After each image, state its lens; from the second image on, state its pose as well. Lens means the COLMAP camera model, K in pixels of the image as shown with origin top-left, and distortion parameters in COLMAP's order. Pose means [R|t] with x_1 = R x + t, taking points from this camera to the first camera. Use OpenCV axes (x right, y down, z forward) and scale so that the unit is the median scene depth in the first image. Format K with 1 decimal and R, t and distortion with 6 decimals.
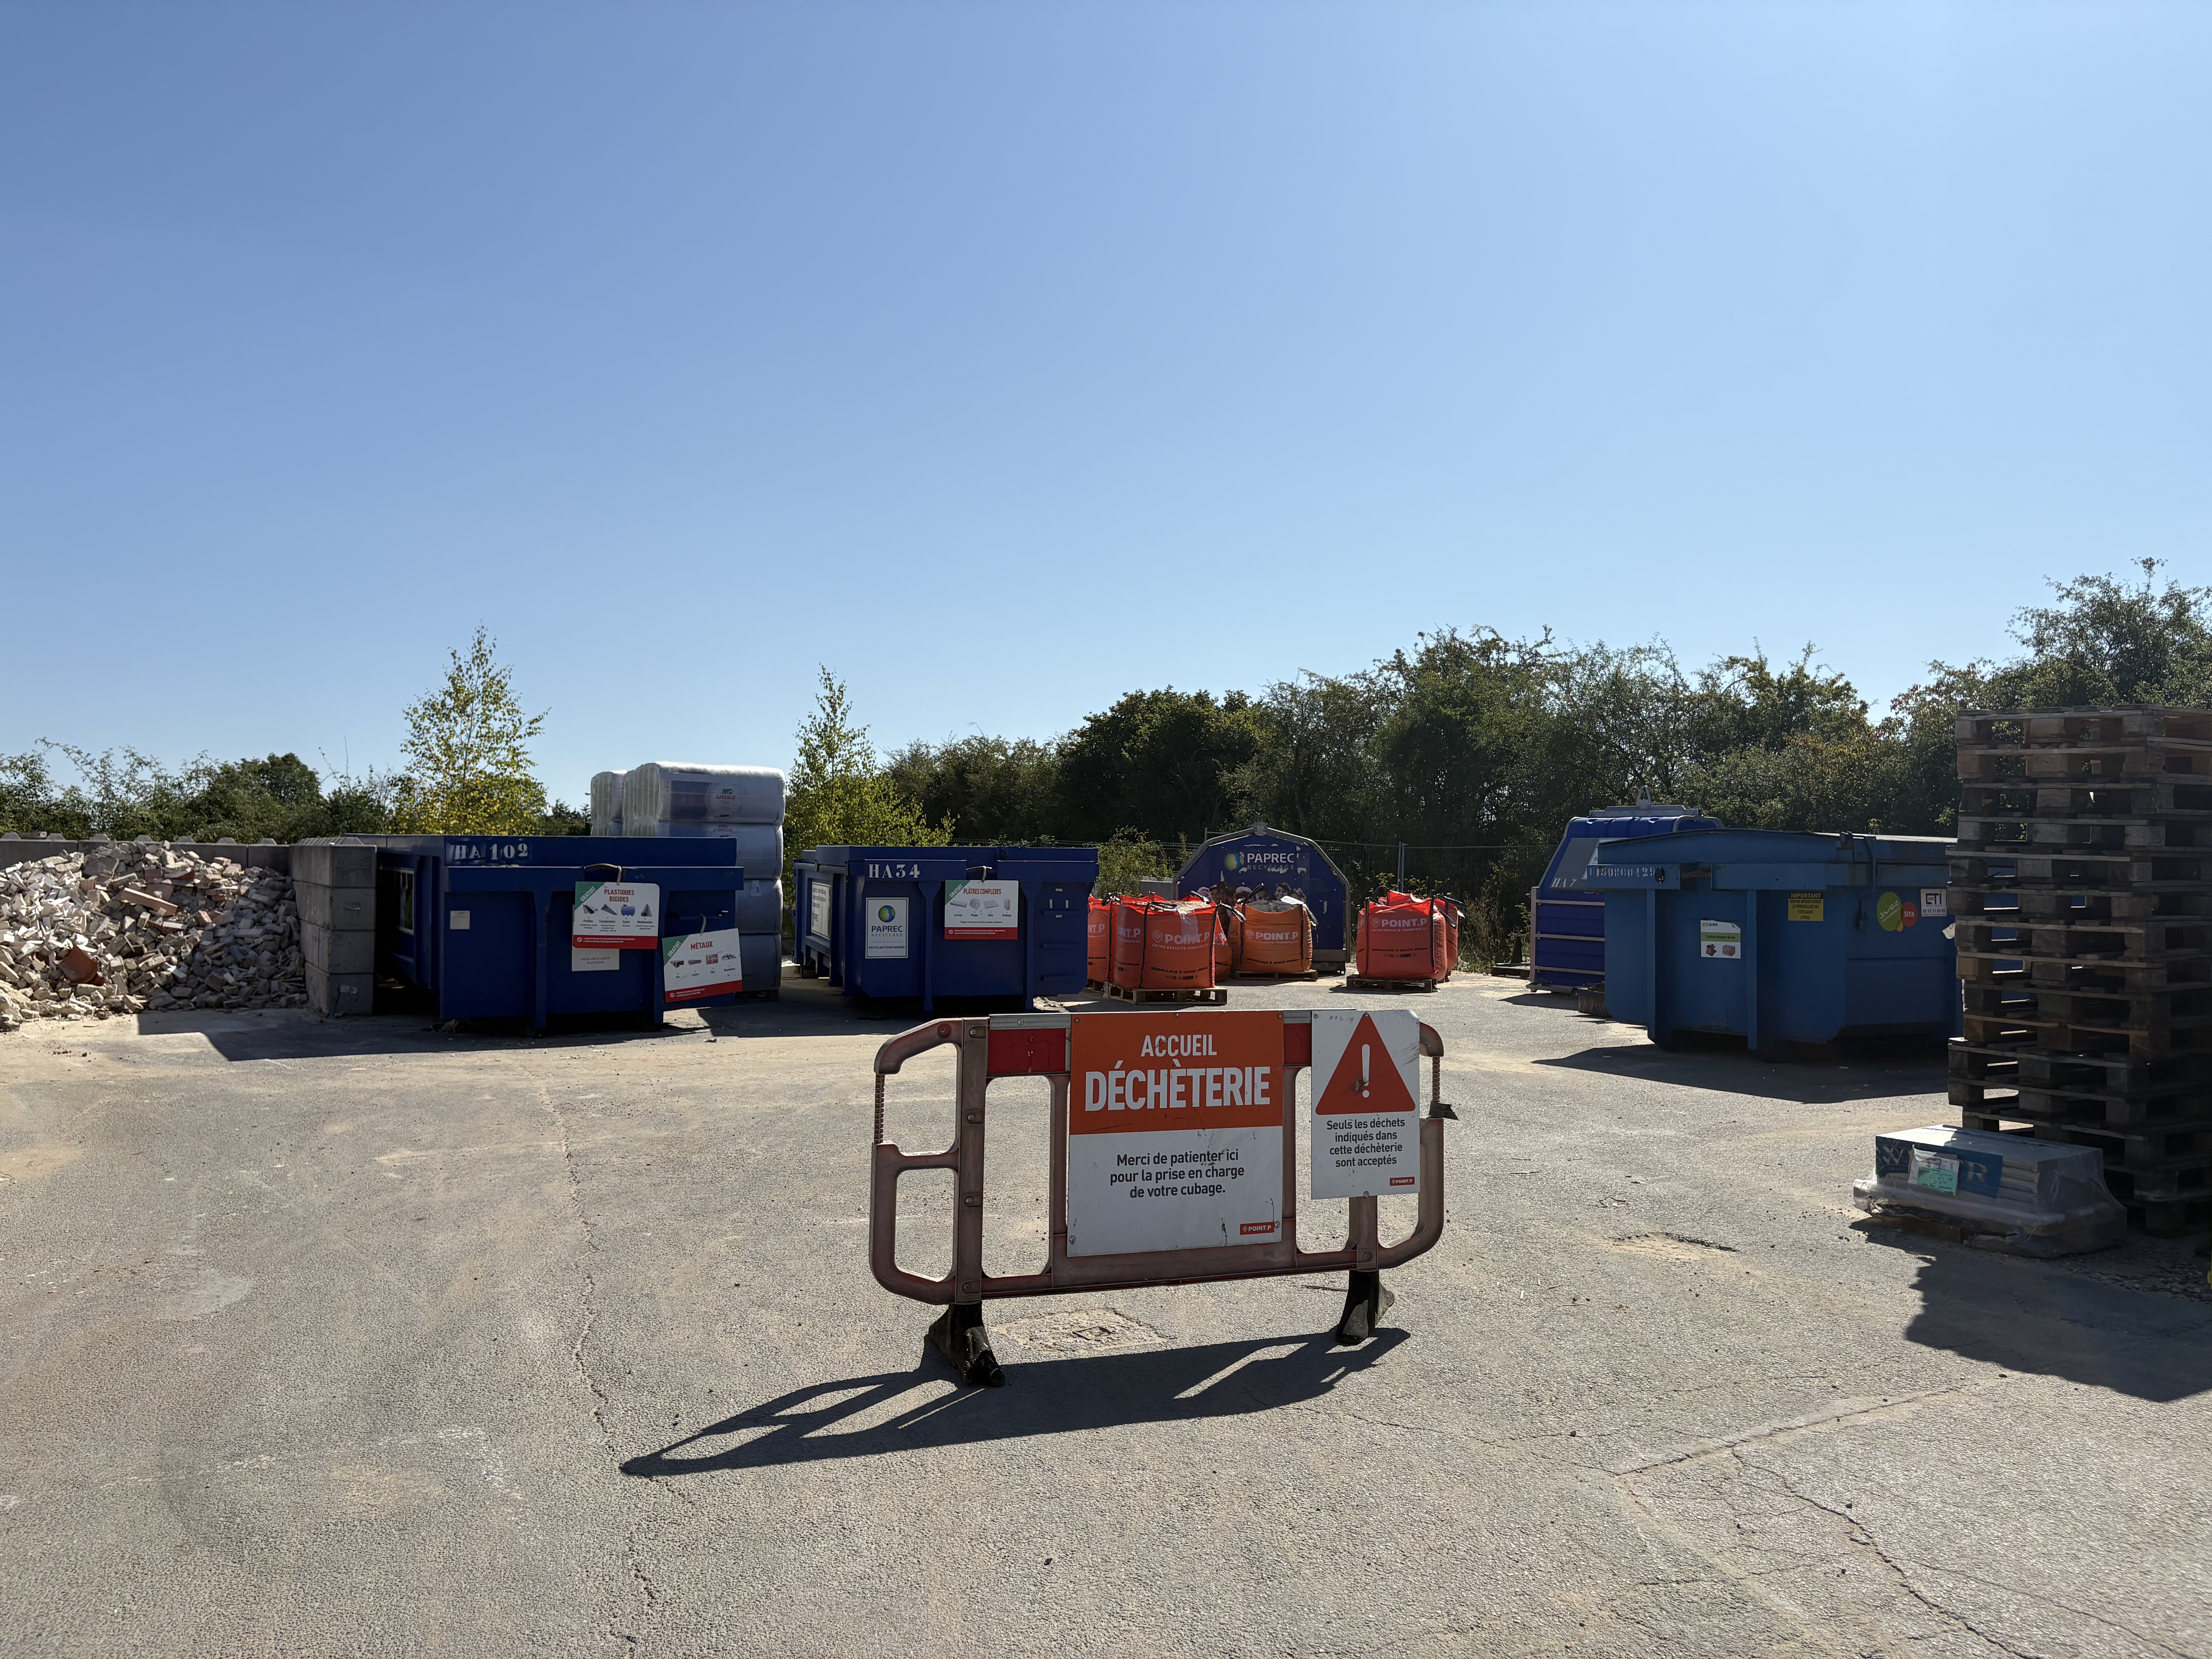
lens RADIAL K [[1658.1, 0, 1097.4], [0, 1658.1, 816.6], [0, 0, 1]] dist [0.034317, -0.014149]
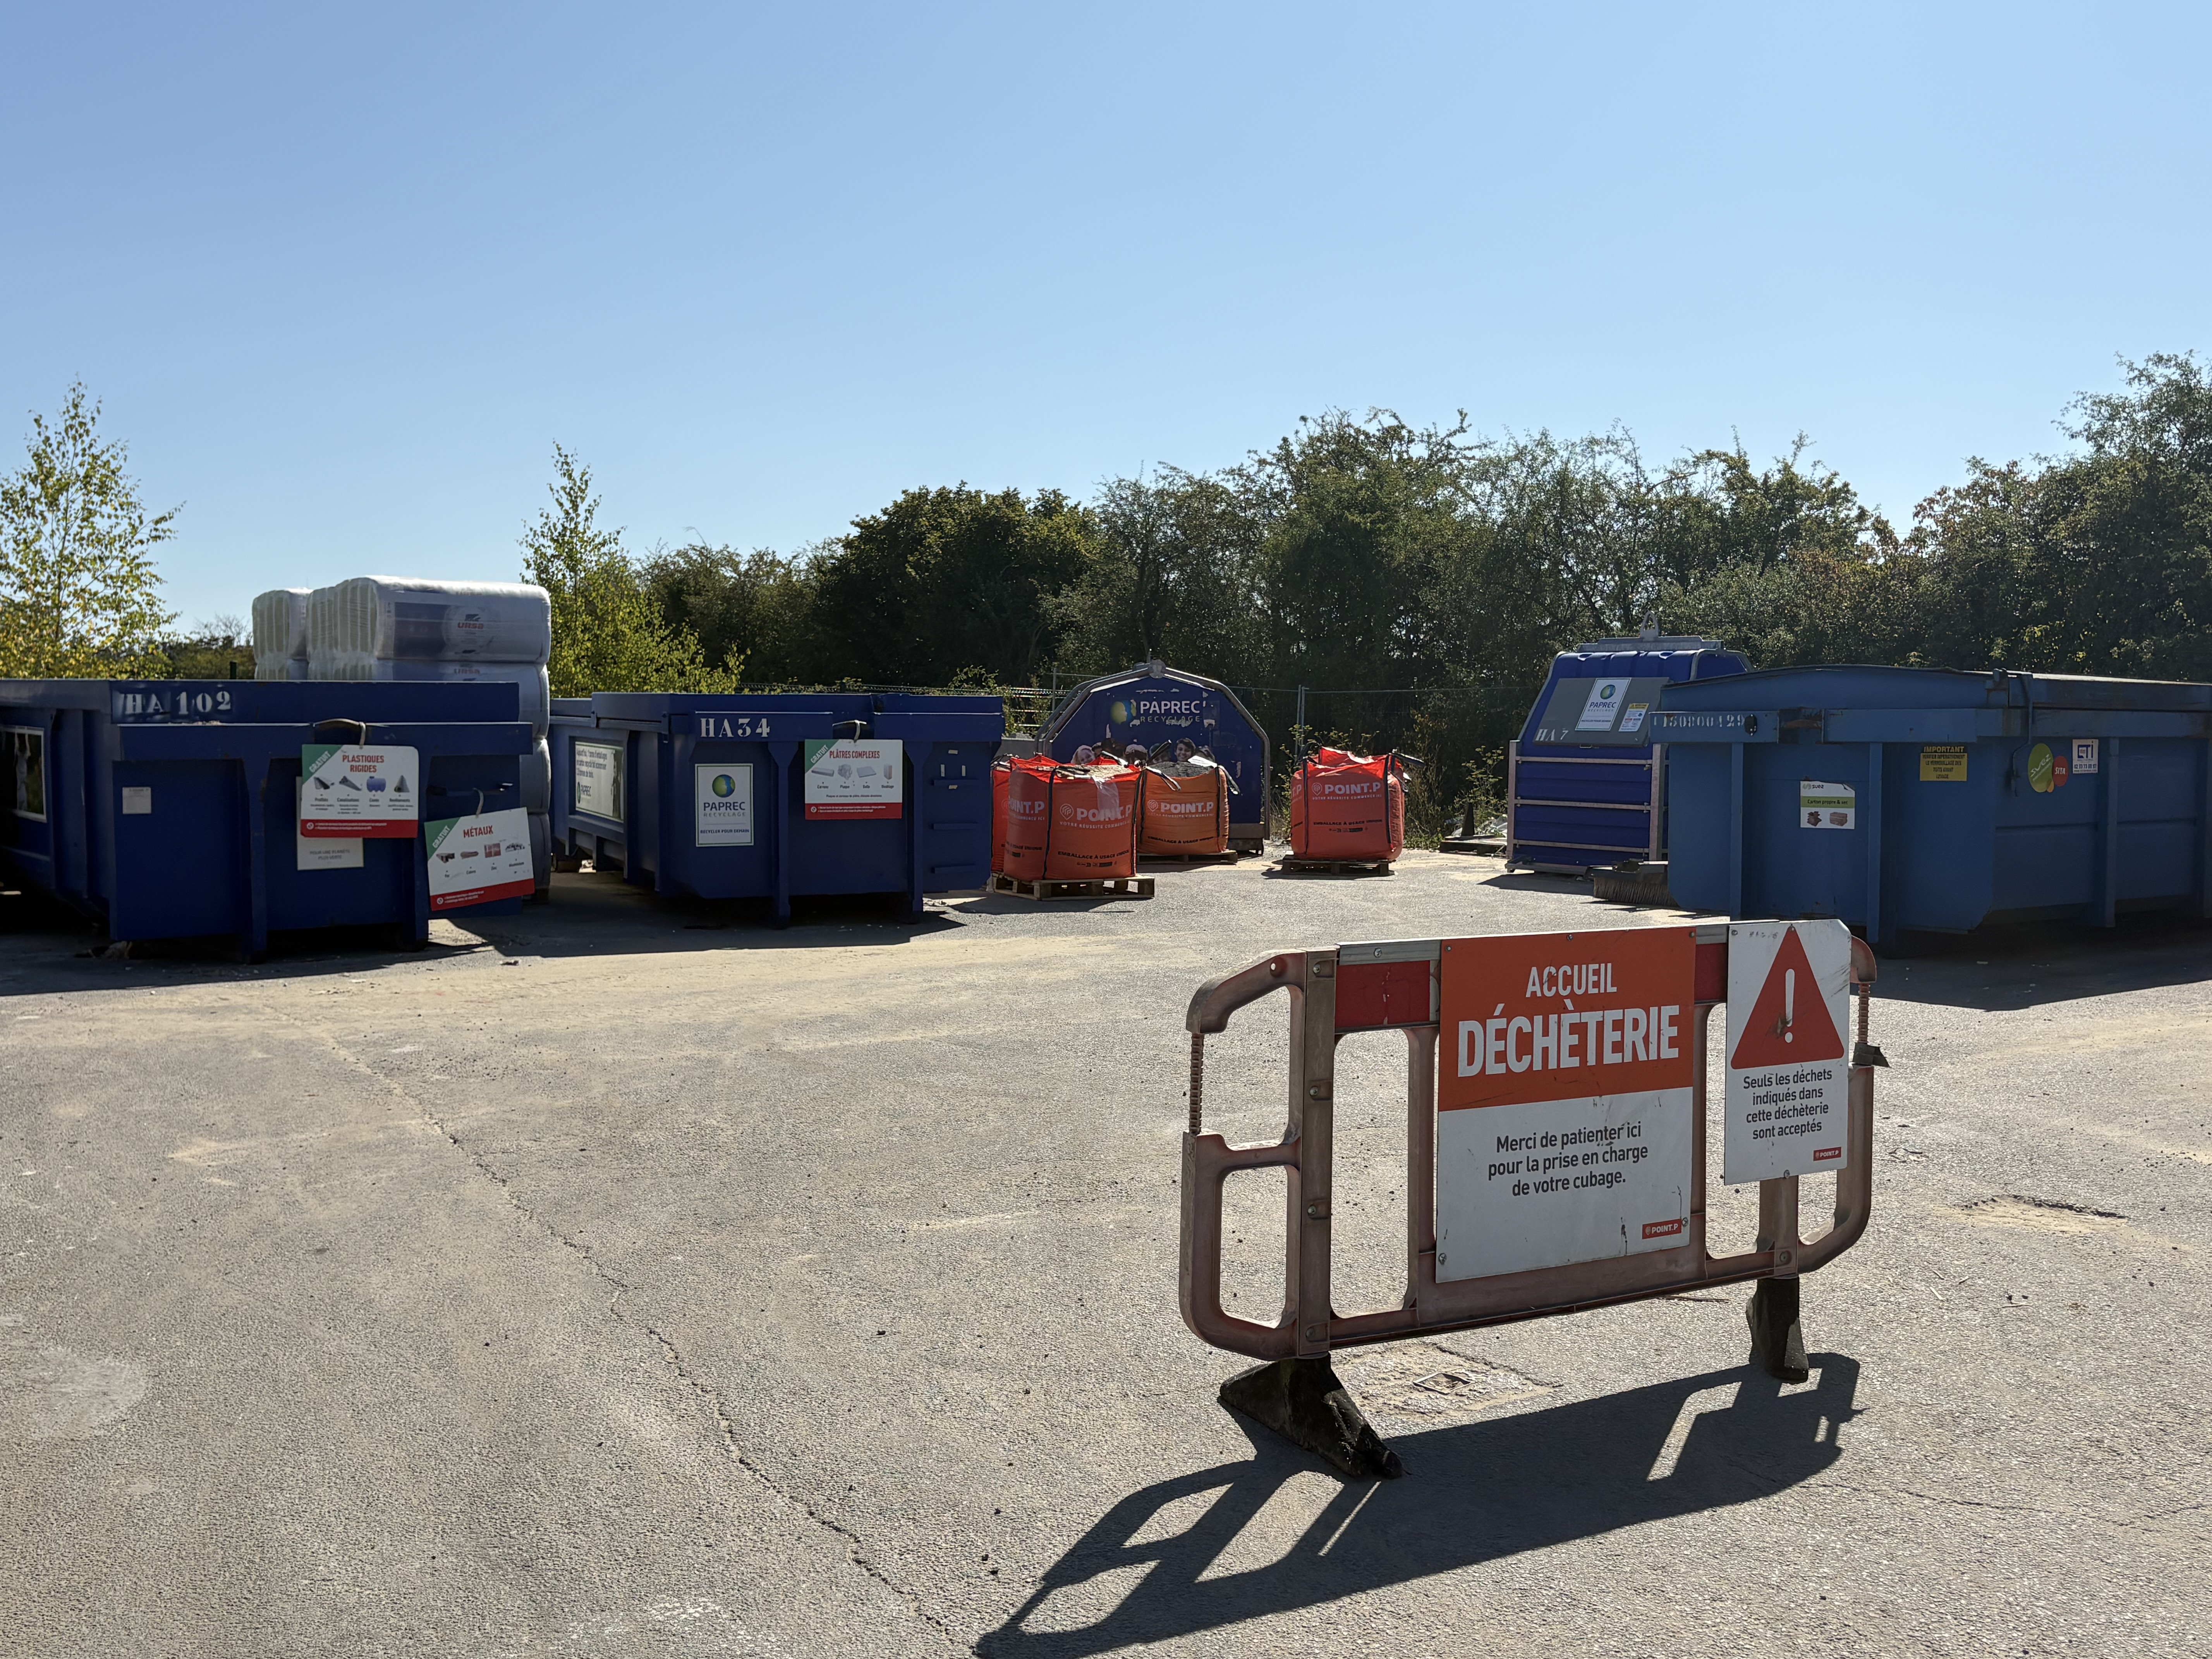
lens RADIAL K [[2084.5, 0, 1113.3], [0, 2084.5, 835.1], [0, 0, 1]] dist [0.030771, 0.000000]
pose [[0.988495, -0.015113, 0.150497, -0.101219], [0.001922, 0.996171, 0.087408, -0.000109], [-0.151242, -0.086113, 0.984739, 0.061143]]
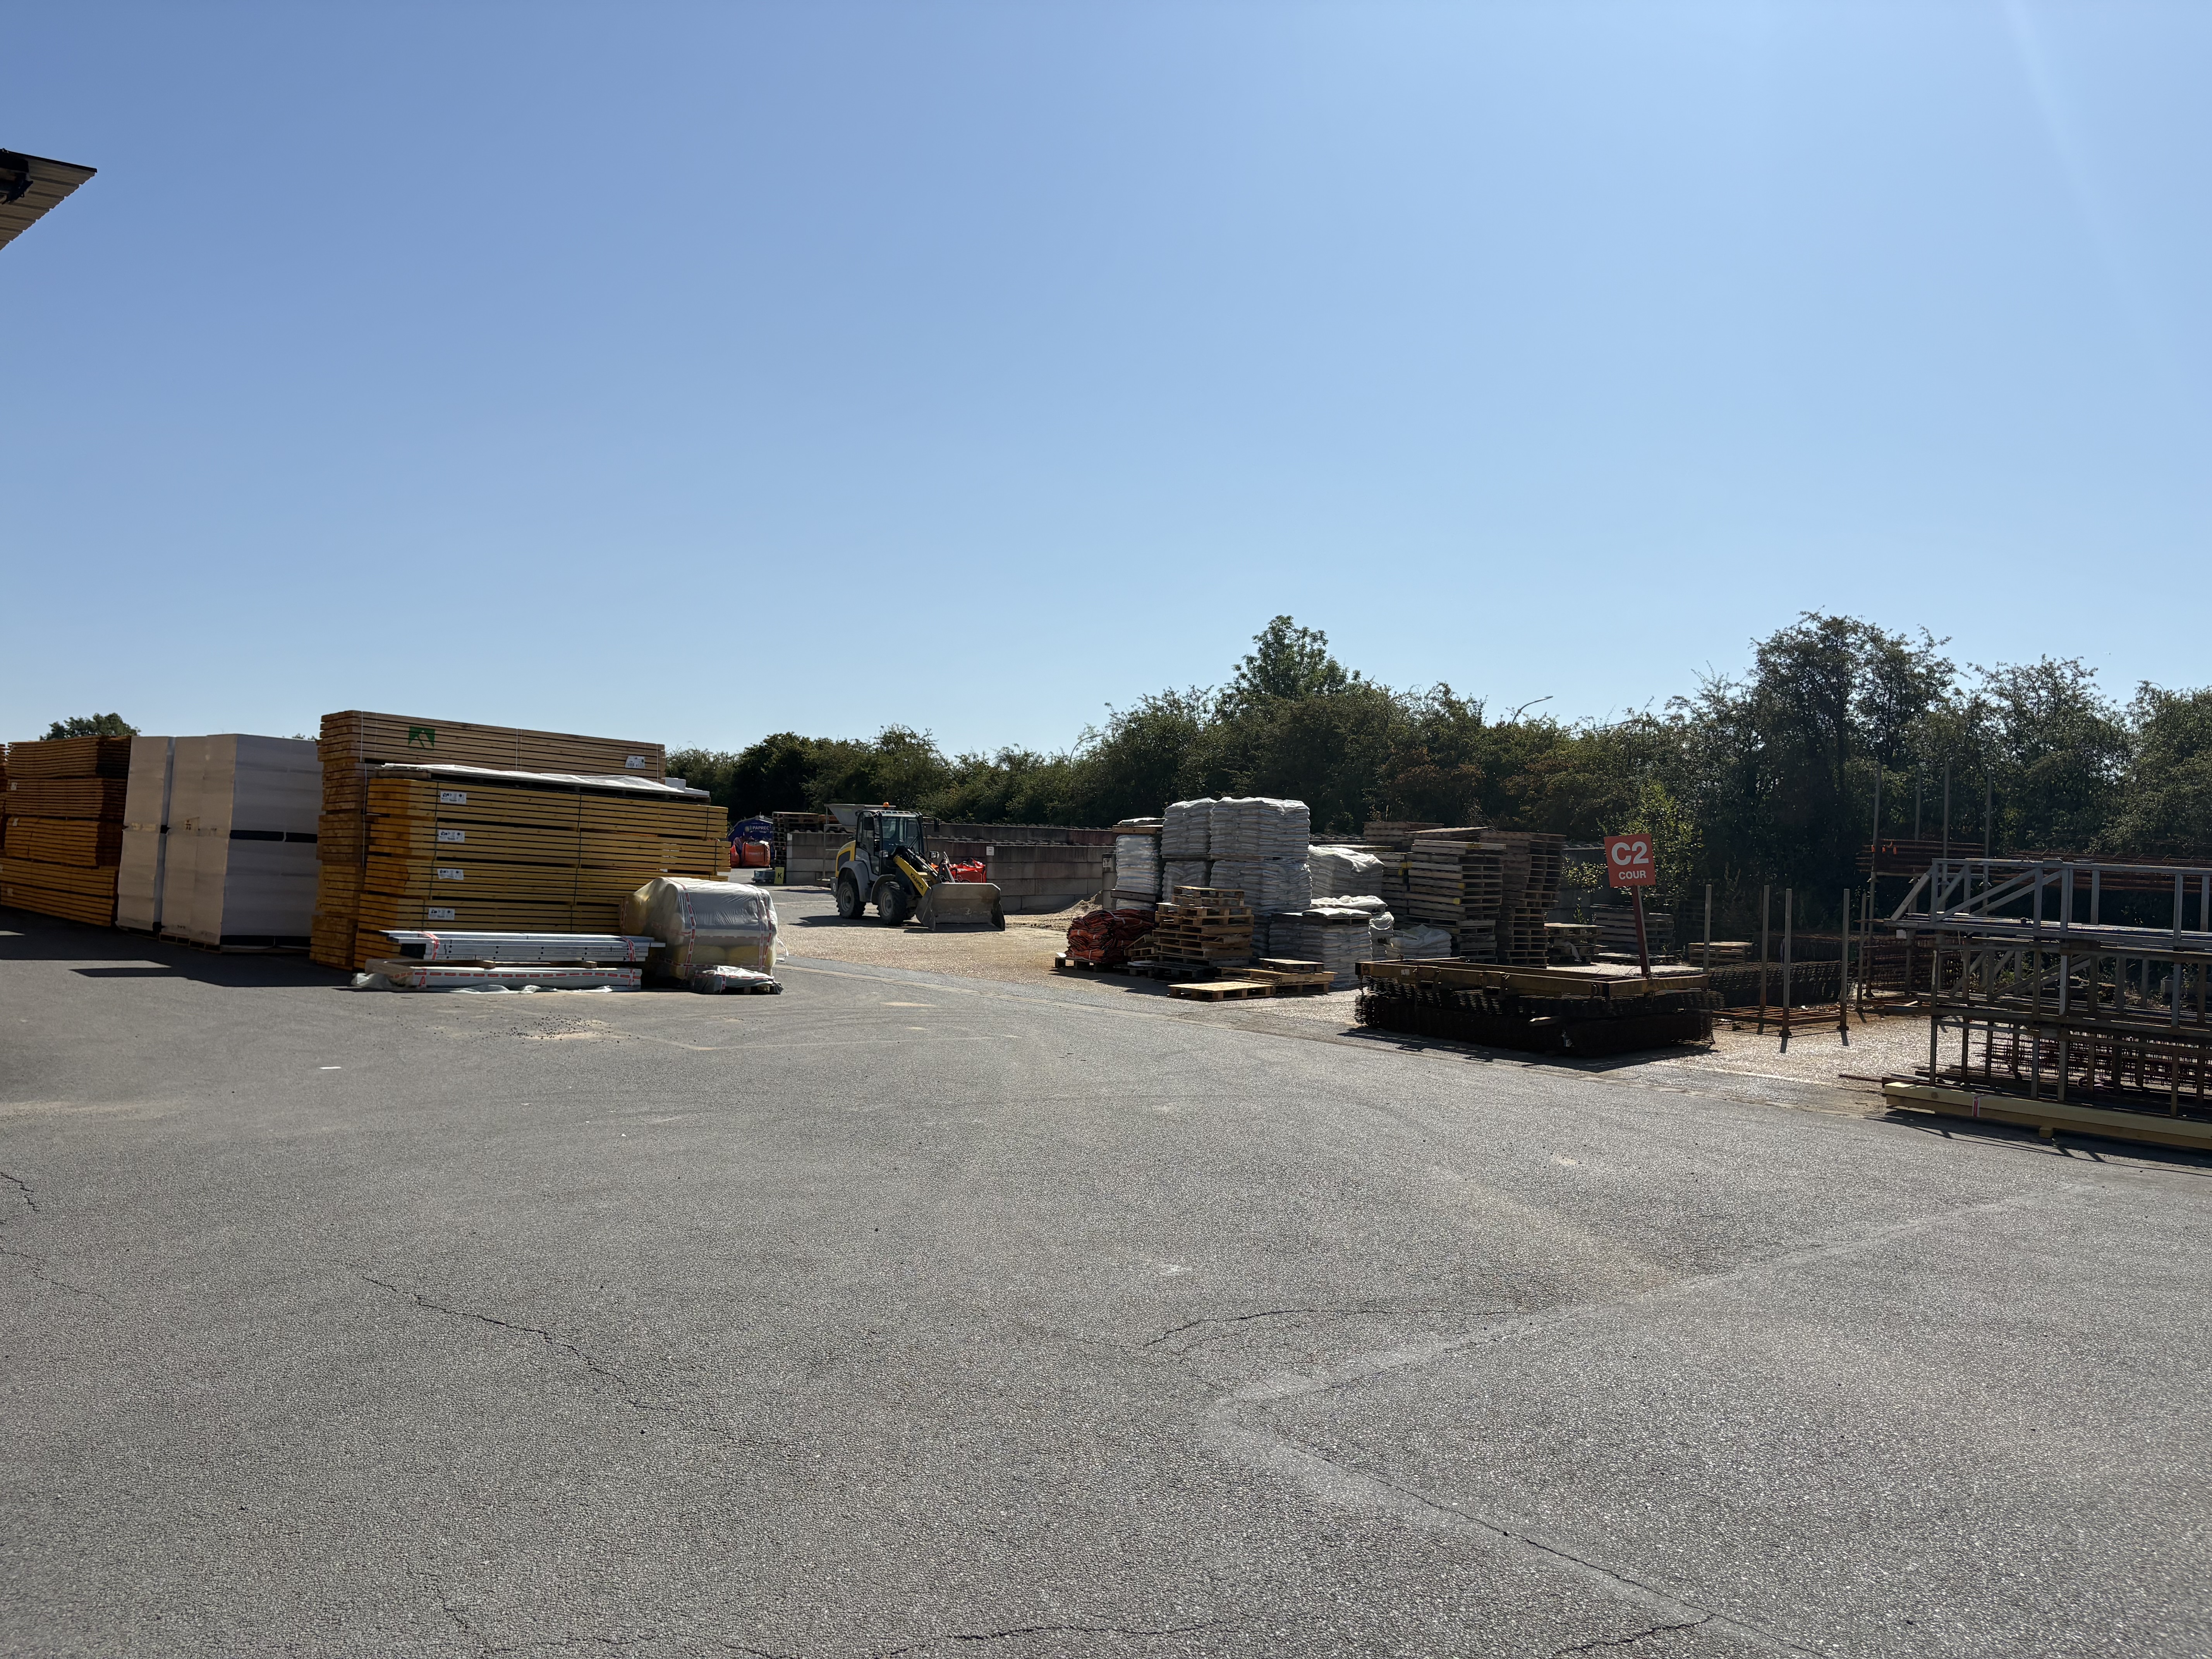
lens RADIAL K [[1658.1, 0, 1105.3], [0, 1658.1, 823.8], [0, 0, 1]] dist [0.034317, -0.014149]
pose [[0.990676, 0.010910, 0.135801, 0.403367], [-0.015479, 0.999347, 0.032637, -0.115394], [-0.135357, -0.034435, 0.990198, -2.638943]]
